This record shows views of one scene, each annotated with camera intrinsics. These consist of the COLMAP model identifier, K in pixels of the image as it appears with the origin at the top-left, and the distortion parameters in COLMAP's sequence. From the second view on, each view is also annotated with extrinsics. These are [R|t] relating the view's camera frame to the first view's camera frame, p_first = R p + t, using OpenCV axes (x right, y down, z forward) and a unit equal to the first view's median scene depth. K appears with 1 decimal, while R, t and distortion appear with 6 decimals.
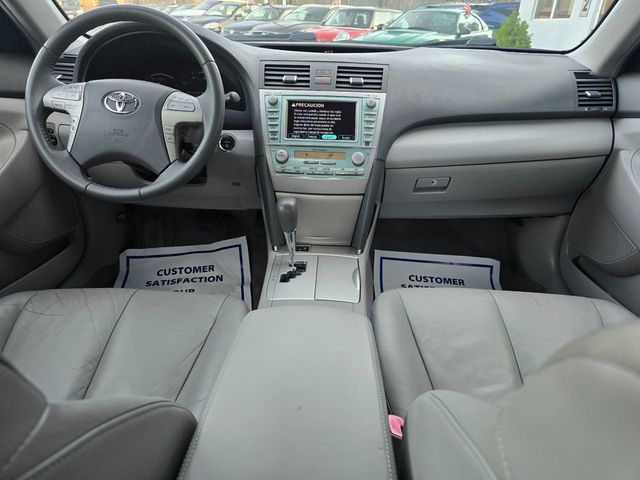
lens RADIAL K [[429.8, 0, 320.9], [0, 429.8, 230.1], [0, 0, 1]] dist [0.053133, -0.042098]
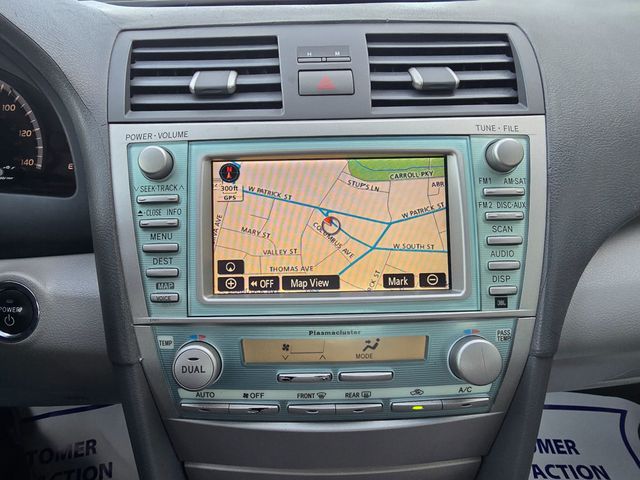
lens RADIAL K [[436.0, 0, 285.4], [0, 436.0, 238.9], [0, 0, 1]] dist [-0.002048, -0.001090]
pose [[0.998135, -0.057872, 0.019447, -0.034501], [0.057376, 0.998035, 0.025179, -0.248789], [-0.020866, -0.024016, 0.999494, 0.700427]]
